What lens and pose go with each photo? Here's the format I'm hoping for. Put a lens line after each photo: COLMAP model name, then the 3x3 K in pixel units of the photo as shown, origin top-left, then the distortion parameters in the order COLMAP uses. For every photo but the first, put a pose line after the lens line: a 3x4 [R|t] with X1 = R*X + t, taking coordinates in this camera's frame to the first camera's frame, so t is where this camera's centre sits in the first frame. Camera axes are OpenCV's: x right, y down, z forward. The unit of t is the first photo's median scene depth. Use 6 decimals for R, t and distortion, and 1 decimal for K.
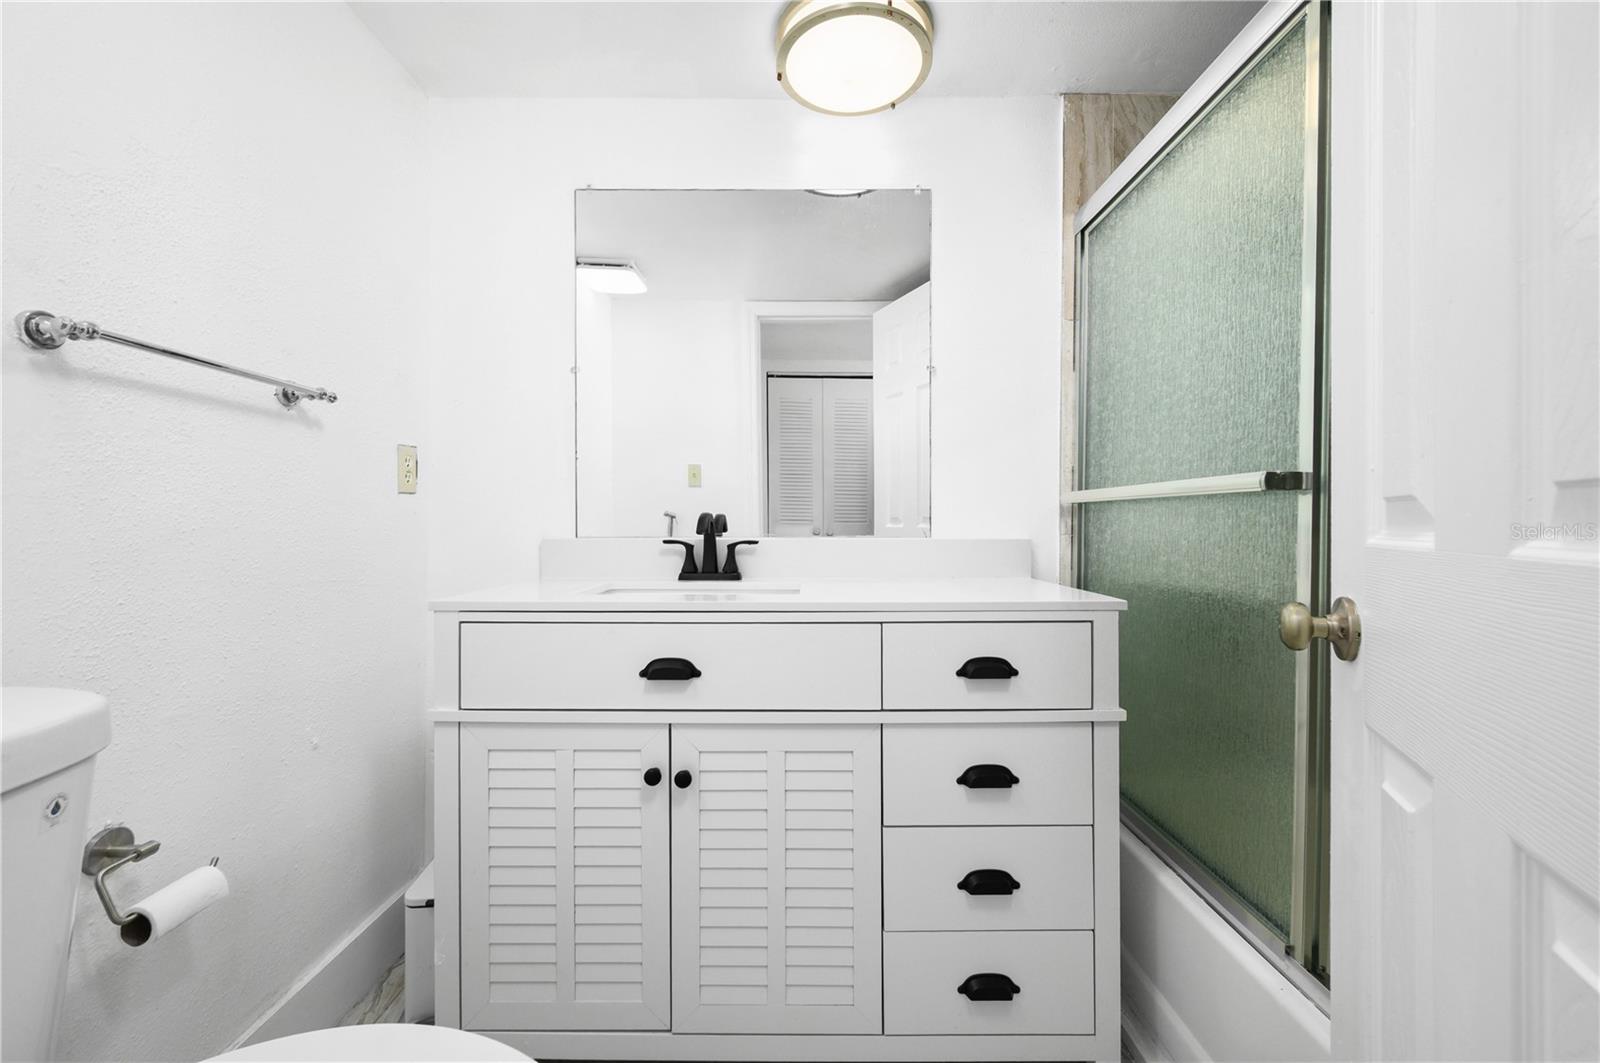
lens RADIAL K [[645.5, 0, 801.5], [0, 645.5, 525.6], [0, 0, 1]] dist [-0.006901, 0.001052]
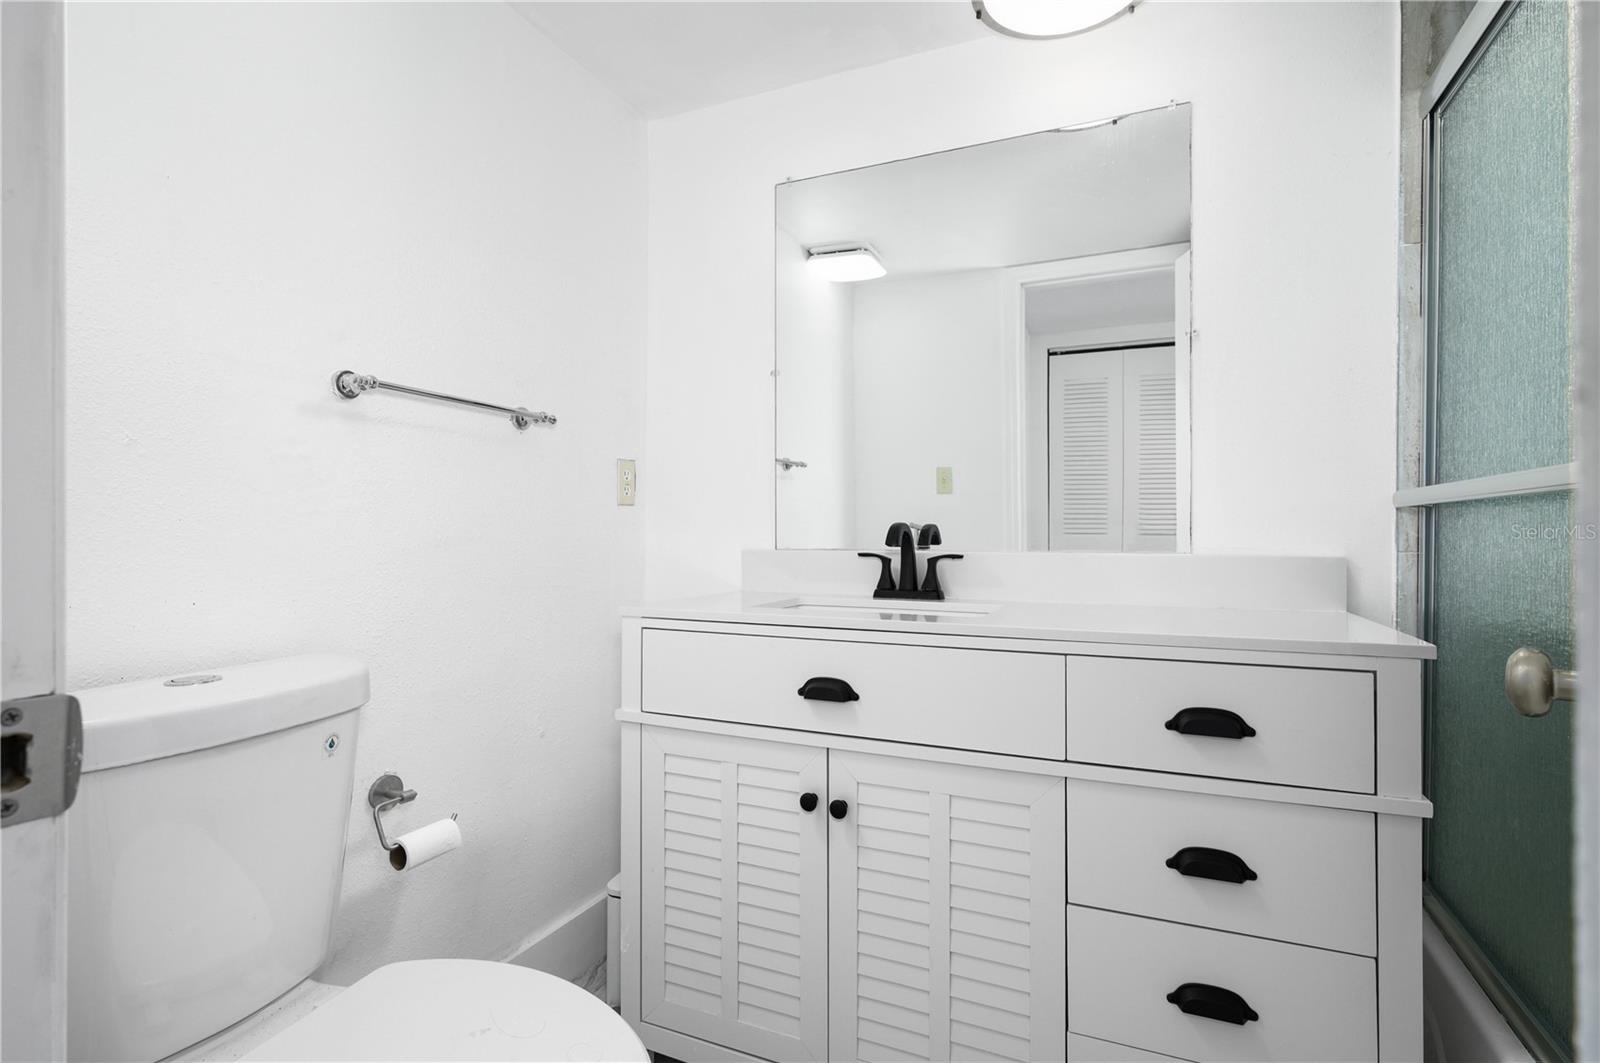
lens RADIAL K [[776.7, 0, 800.1], [0, 776.7, 532.6], [0, 0, 1]] dist [-0.011798, 0.001742]
pose [[0.910505, 0.000261, -0.413497, 0.220025], [-0.003762, 0.999964, -0.007651, 0.004270], [0.413480, 0.008522, 0.910473, -0.040055]]
